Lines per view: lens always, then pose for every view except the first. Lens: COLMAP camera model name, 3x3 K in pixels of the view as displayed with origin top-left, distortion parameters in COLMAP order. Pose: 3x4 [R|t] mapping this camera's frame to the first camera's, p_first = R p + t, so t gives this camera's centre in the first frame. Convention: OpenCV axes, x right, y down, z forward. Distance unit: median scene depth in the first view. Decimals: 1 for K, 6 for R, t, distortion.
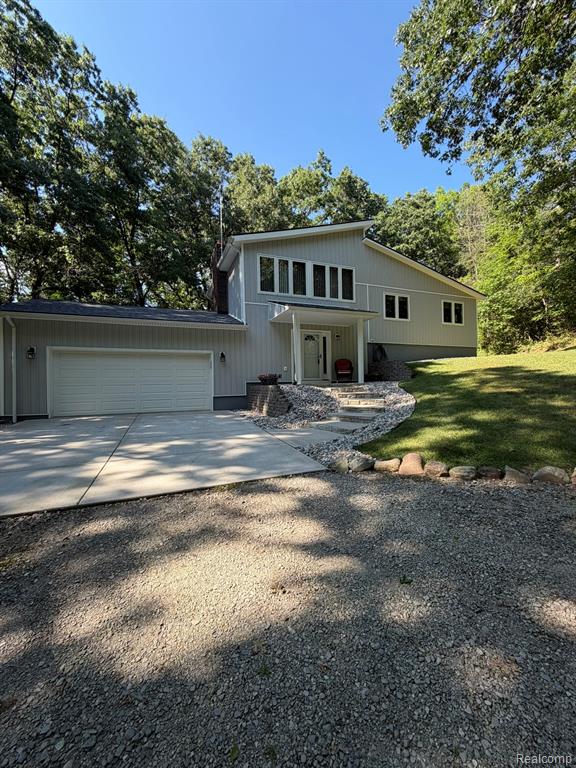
lens RADIAL K [[307.1, 0, 286.2], [0, 307.1, 377.7], [0, 0, 1]] dist [-0.000389, 0.000810]
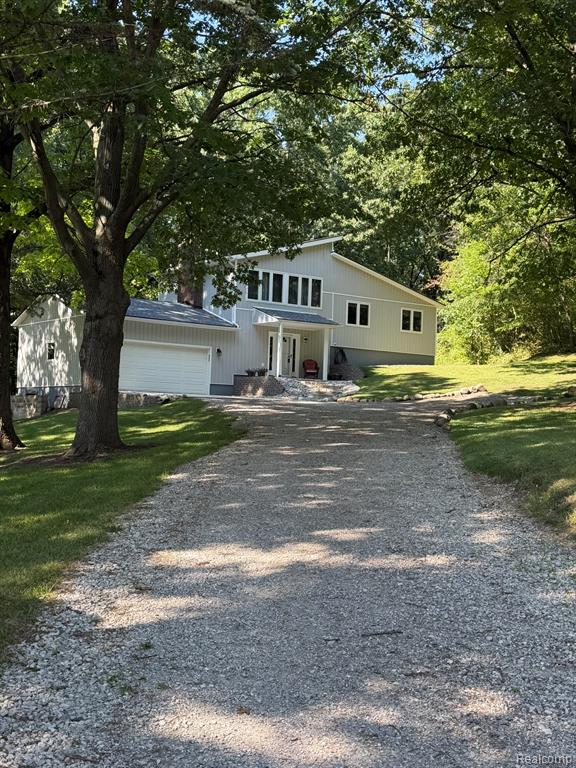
lens RADIAL K [[1008.5, 0, 286.4], [0, 1008.5, 382.4], [0, 0, 1]] dist [0.016148, 0.000000]
pose [[0.969663, 0.055409, 0.238083, -0.778329], [-0.048264, 0.998195, -0.035742, 0.160347], [-0.239633, 0.023166, 0.970587, -2.585256]]
